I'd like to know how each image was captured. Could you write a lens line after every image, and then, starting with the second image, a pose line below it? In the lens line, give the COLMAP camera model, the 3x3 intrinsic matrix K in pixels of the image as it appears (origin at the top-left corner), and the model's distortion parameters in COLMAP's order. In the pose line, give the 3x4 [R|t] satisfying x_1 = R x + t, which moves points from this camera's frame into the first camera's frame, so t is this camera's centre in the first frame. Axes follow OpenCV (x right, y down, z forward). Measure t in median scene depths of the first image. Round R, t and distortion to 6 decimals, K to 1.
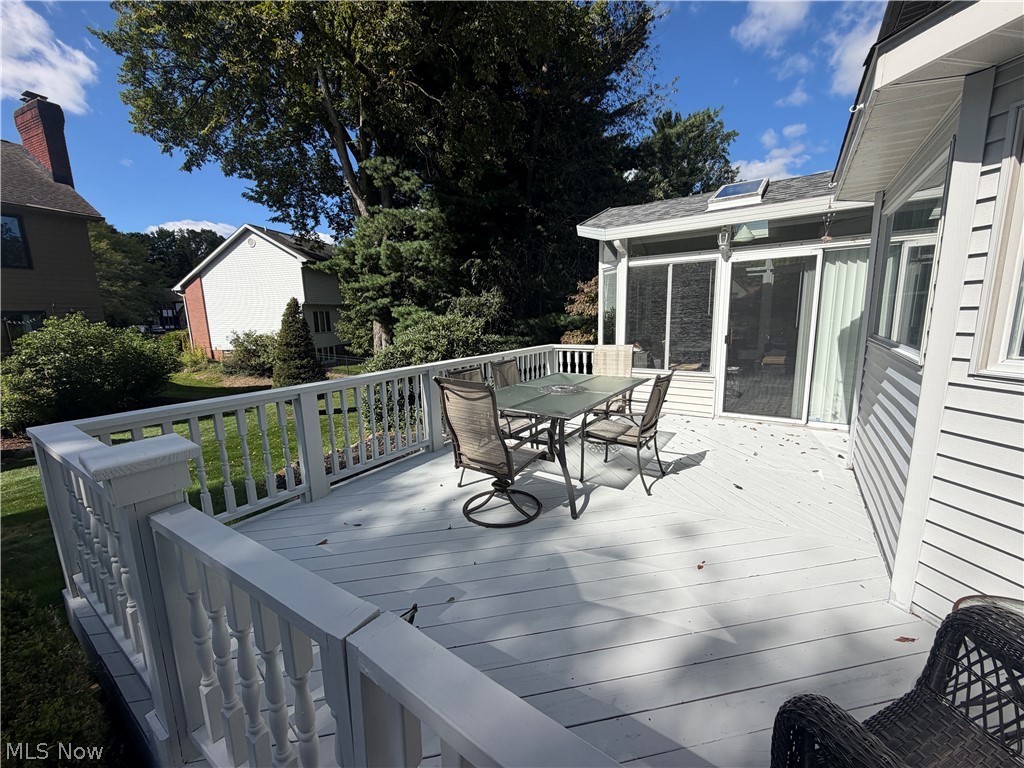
lens RADIAL K [[408.9, 0, 507.7], [0, 408.9, 381.9], [0, 0, 1]] dist [0.008415, 0.000248]
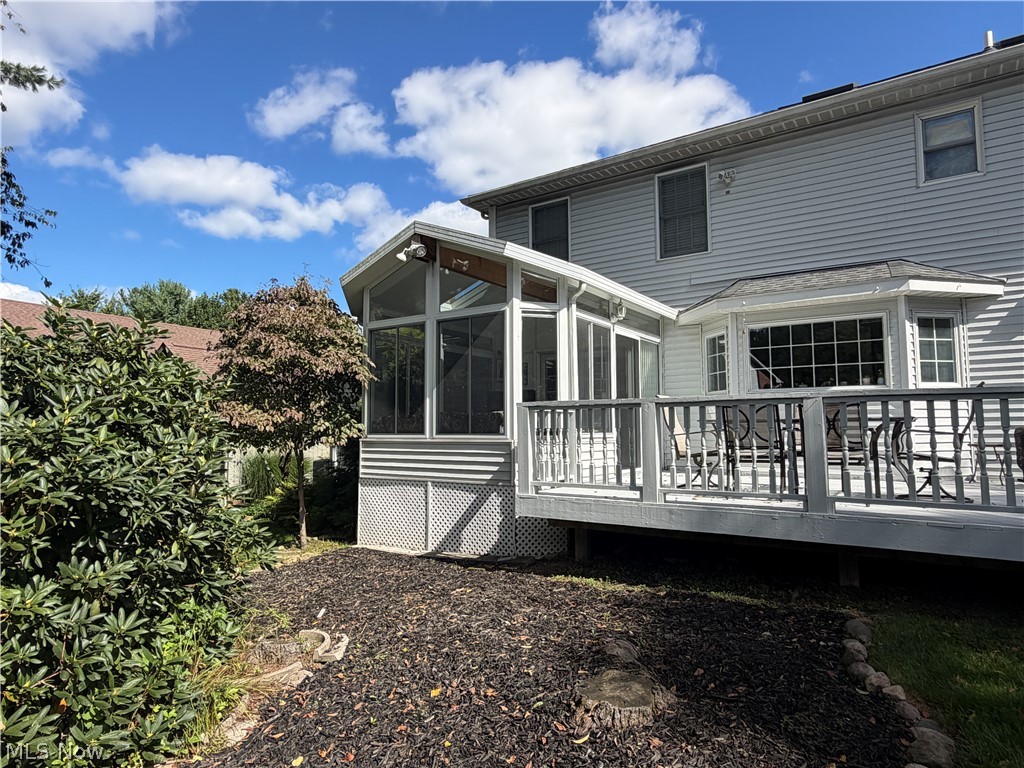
lens RADIAL K [[614.8, 0, 512.0], [0, 614.8, 384.0], [0, 0, 1]] dist [0.003746, 0.001962]
pose [[-0.019489, 0.095766, 0.995213, -0.349677], [0.171495, 0.980970, -0.091037, -0.016145], [-0.984992, 0.168899, -0.035542, 0.431818]]
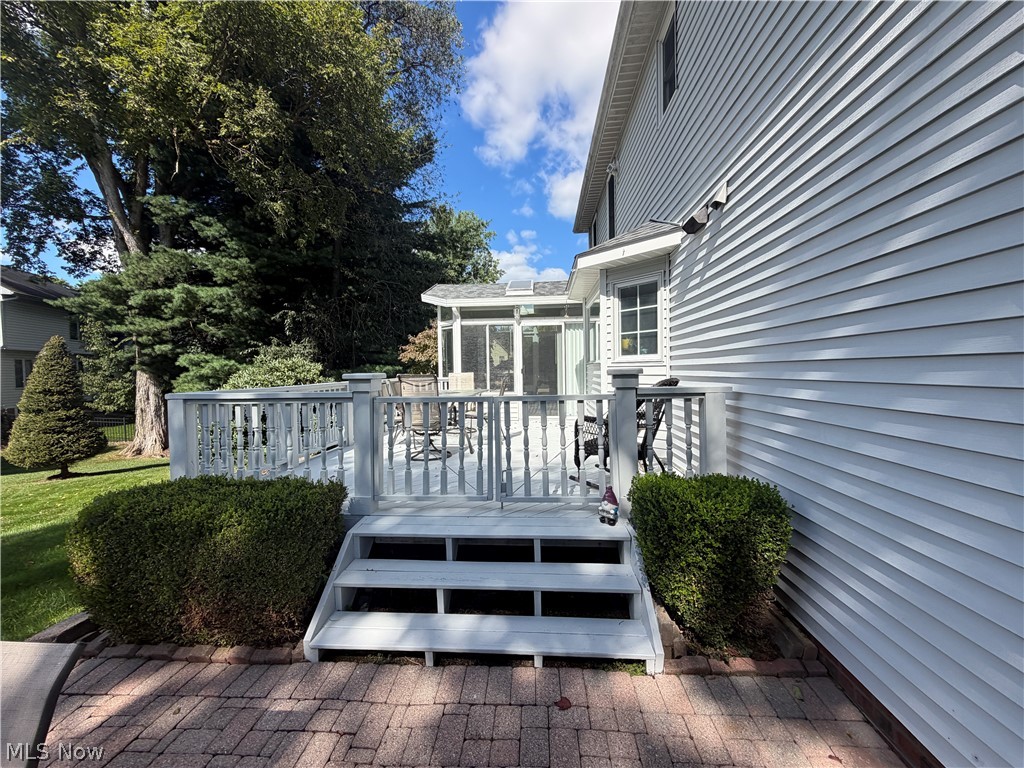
lens RADIAL K [[408.9, 0, 507.7], [0, 408.9, 381.9], [0, 0, 1]] dist [0.008415, 0.000248]
pose [[0.869191, -0.000967, 0.494476, -0.107017], [0.073580, 0.989118, -0.127404, 0.046626], [-0.488972, 0.147122, 0.859803, -0.123502]]
